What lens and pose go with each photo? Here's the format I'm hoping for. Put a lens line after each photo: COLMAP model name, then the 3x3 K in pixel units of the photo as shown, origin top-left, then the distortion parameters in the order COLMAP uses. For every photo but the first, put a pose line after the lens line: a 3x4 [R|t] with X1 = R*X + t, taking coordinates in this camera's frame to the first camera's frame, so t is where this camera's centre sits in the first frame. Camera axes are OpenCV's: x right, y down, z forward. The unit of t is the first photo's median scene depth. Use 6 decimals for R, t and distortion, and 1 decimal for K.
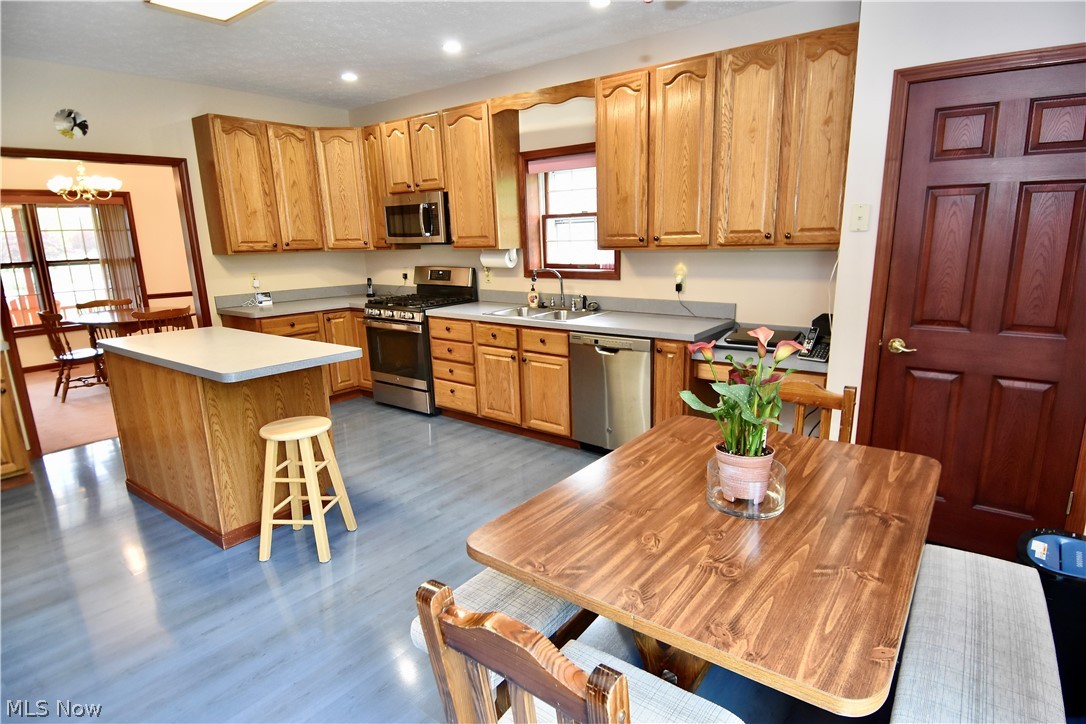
lens RADIAL K [[570.1, 0, 569.7], [0, 570.1, 371.9], [0, 0, 1]] dist [0.060740, -0.064230]
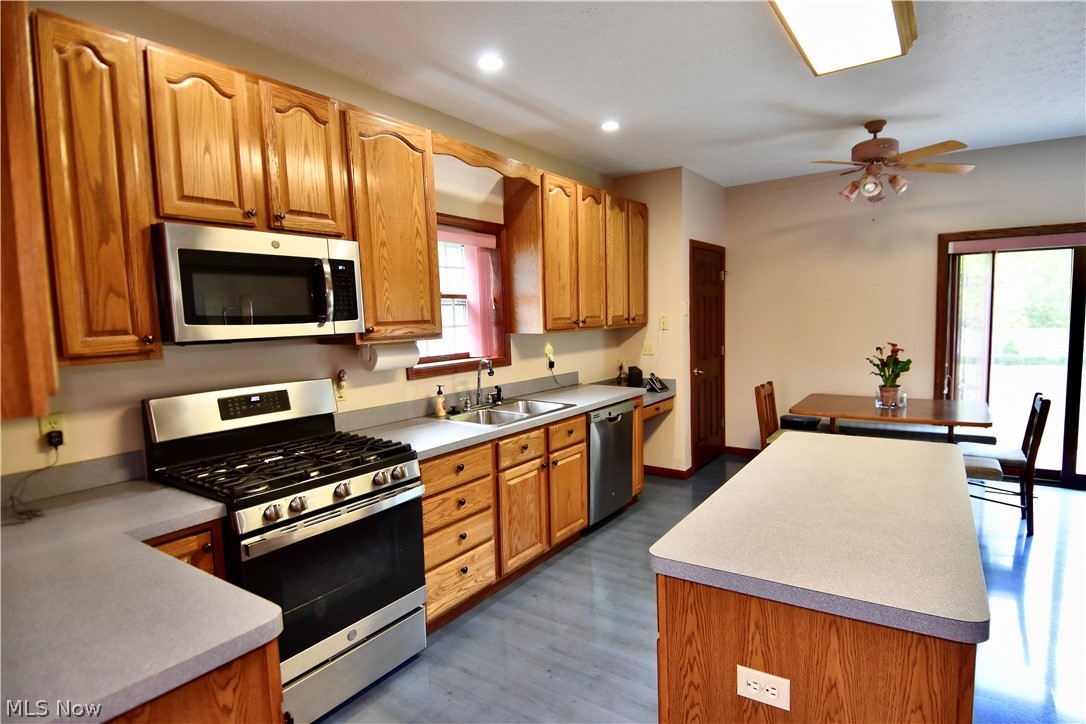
lens RADIAL K [[570.1, 0, 569.7], [0, 570.1, 371.9], [0, 0, 1]] dist [0.060740, -0.064230]
pose [[-0.057453, -0.077969, 0.995299, -0.899629], [0.256230, 0.962400, 0.090182, -0.218203], [-0.964907, 0.260207, -0.035315, 0.971957]]
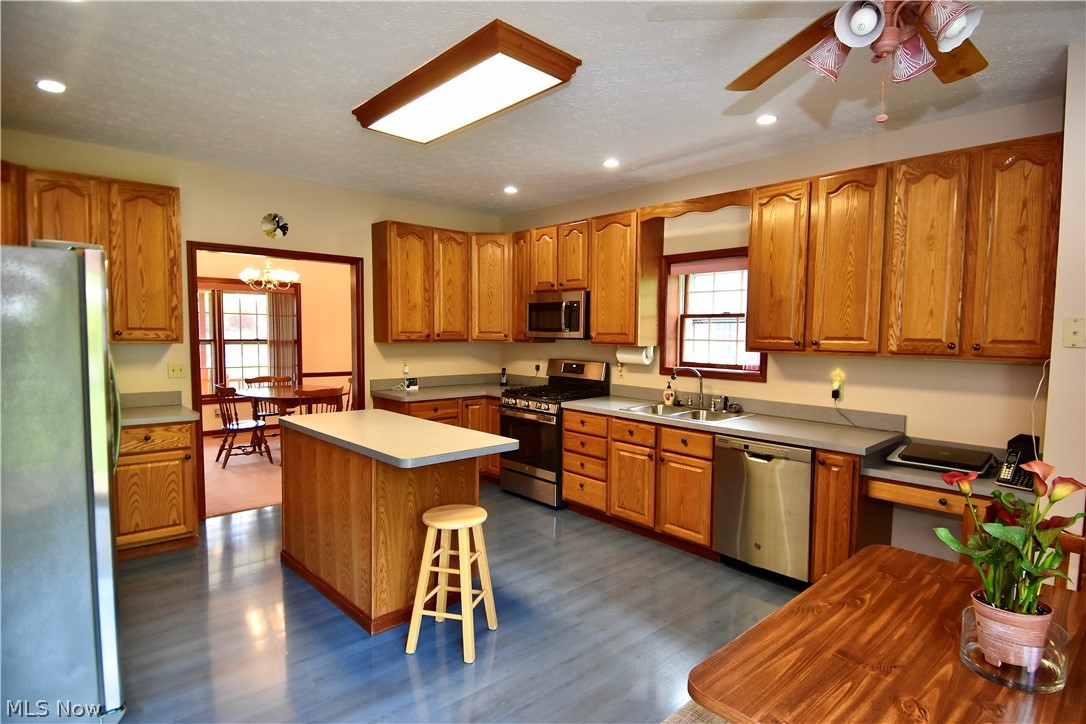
lens RADIAL K [[570.1, 0, 569.7], [0, 570.1, 371.9], [0, 0, 1]] dist [0.060740, -0.064230]
pose [[0.984943, 0.044719, -0.166996, -0.079140], [-0.070408, 0.985986, -0.151239, -0.010031], [0.157893, 0.160720, 0.974289, 0.006721]]
